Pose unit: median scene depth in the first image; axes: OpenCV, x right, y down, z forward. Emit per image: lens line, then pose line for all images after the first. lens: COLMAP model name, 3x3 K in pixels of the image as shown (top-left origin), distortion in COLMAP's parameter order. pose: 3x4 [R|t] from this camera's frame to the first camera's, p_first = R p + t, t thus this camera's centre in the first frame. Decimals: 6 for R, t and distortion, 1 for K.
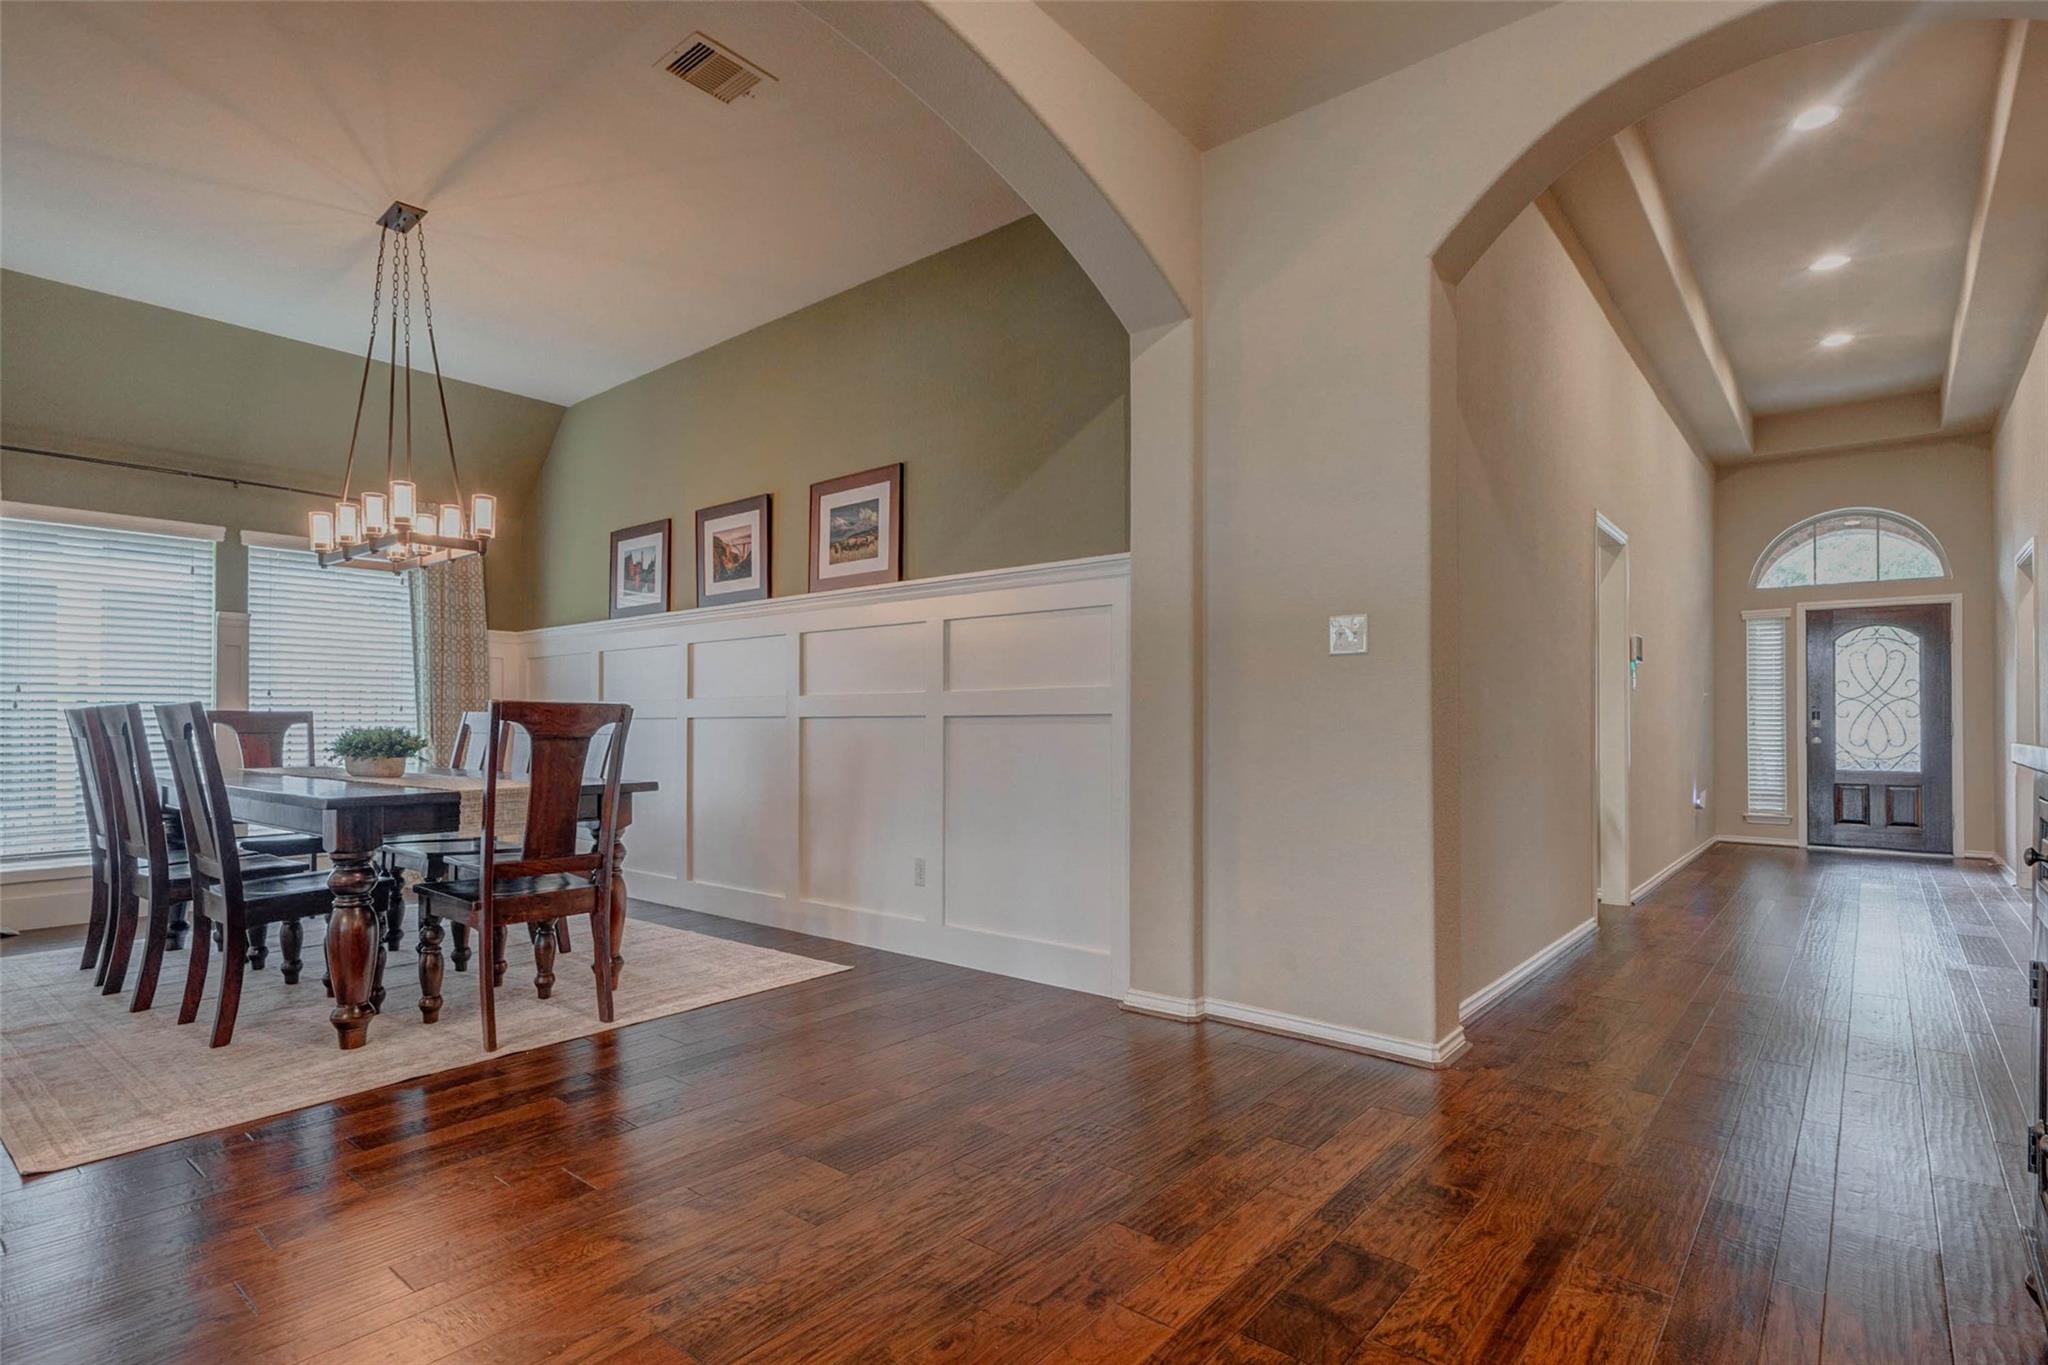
lens RADIAL K [[1026.2, 0, 1038.5], [0, 1026.2, 703.0], [0, 0, 1]] dist [0.020274, -0.002363]
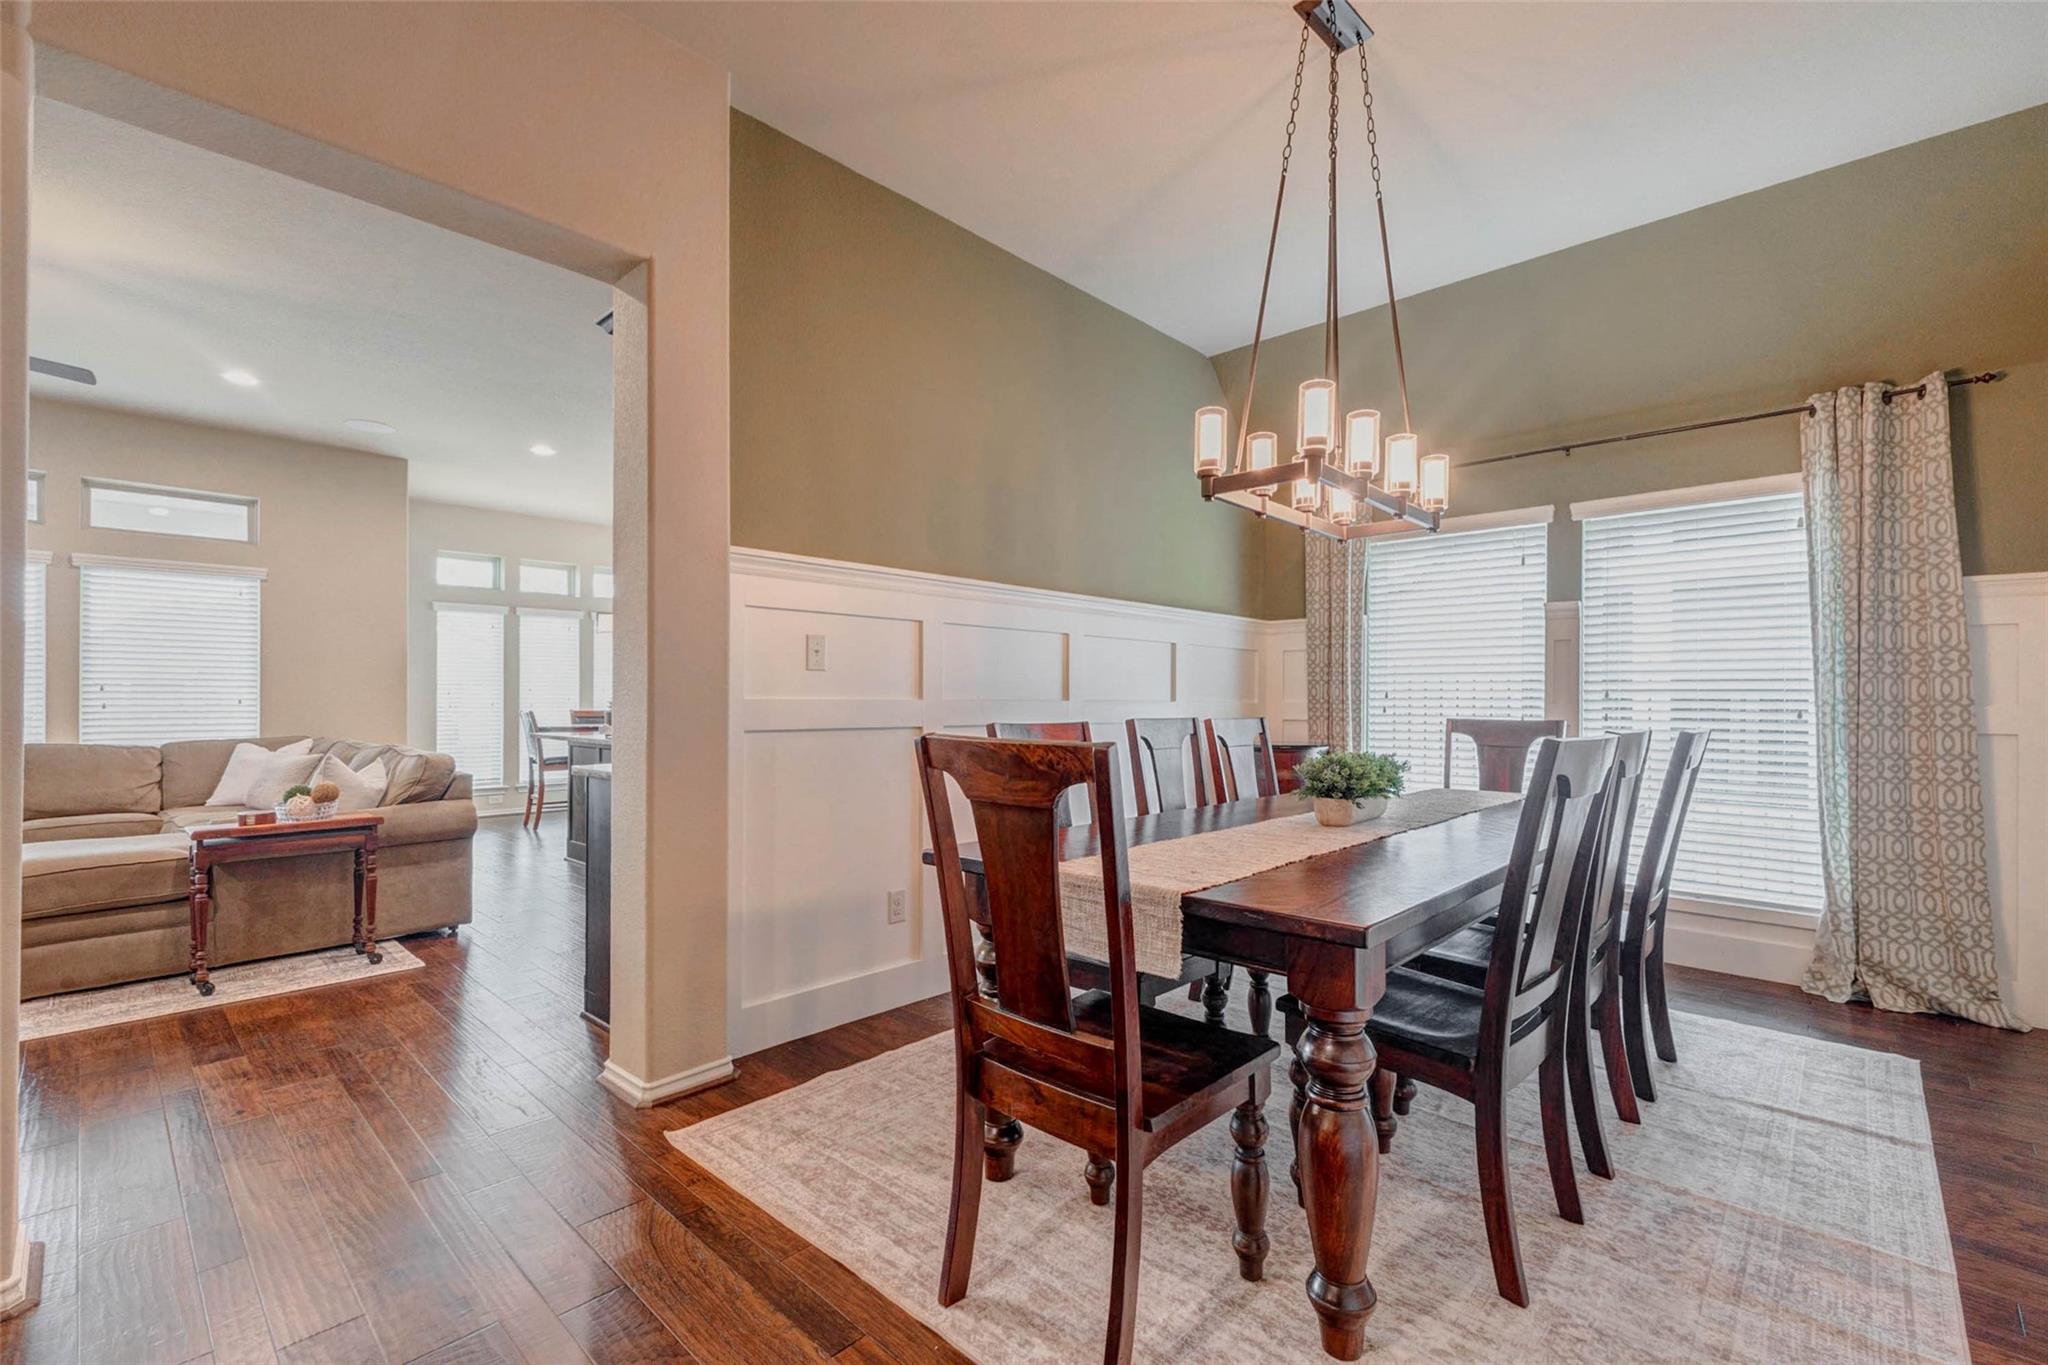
lens RADIAL K [[896.6, 0, 1015.2], [0, 896.6, 689.5], [0, 0, 1]] dist [0.012347, -0.001862]
pose [[-0.079662, -0.015092, -0.996708, 0.006197], [0.018641, 0.999688, -0.016627, -0.011338], [0.996648, -0.019904, -0.079356, 0.628544]]
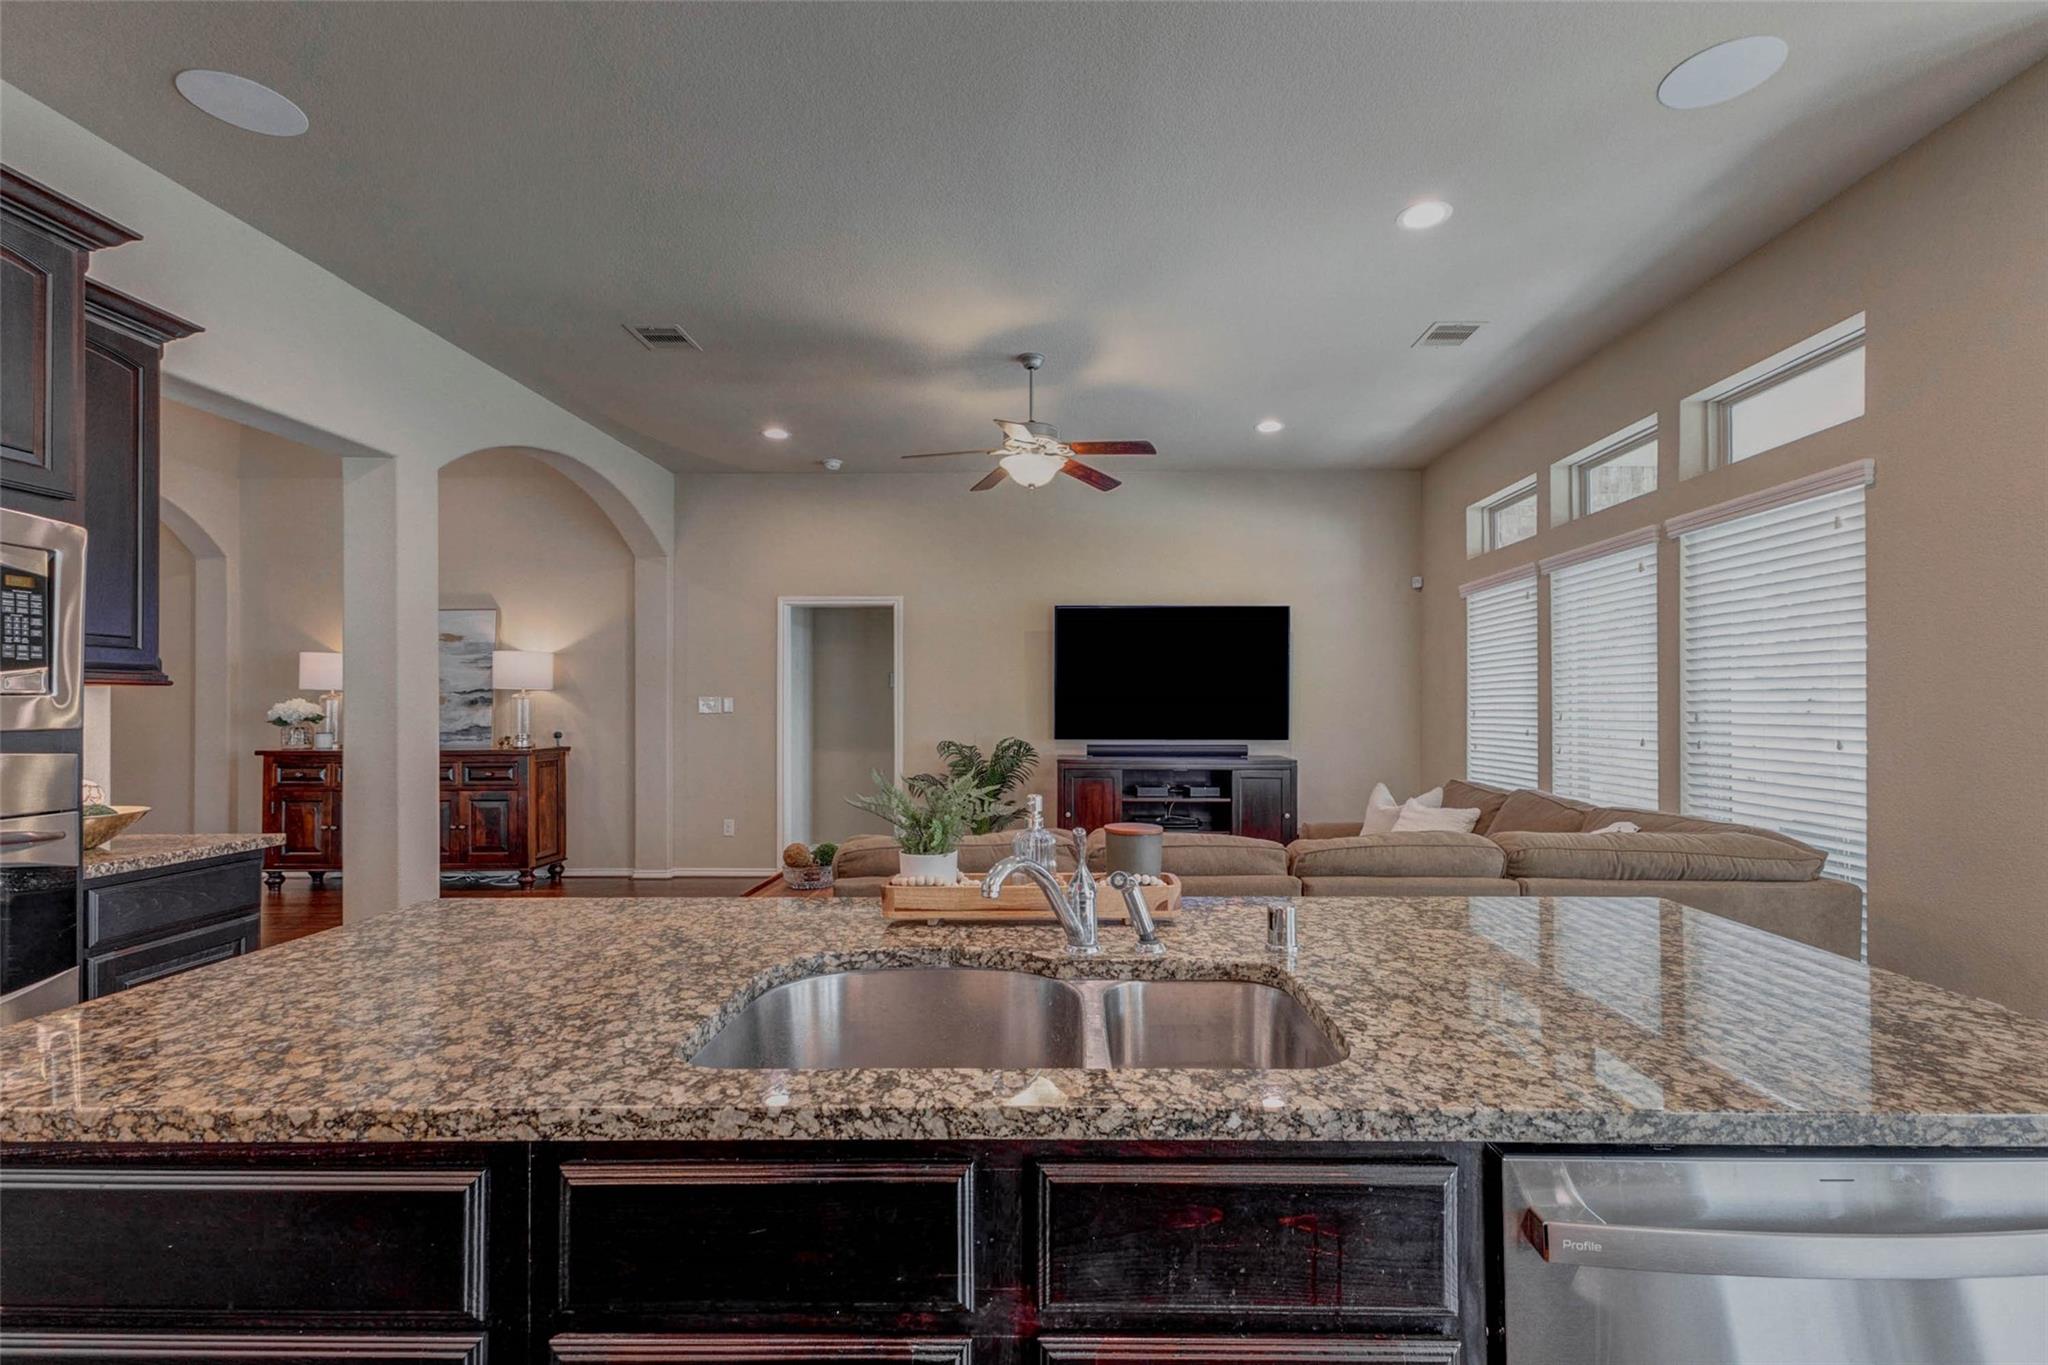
lens RADIAL K [[896.6, 0, 1051.5], [0, 896.6, 696.9], [0, 0, 1]] dist [0.012347, -0.001862]
pose [[-0.621472, 0.005847, 0.783414, -1.247921], [-0.014263, 0.999722, -0.018776, -0.048963], [-0.783306, -0.022842, -0.621216, 0.268332]]
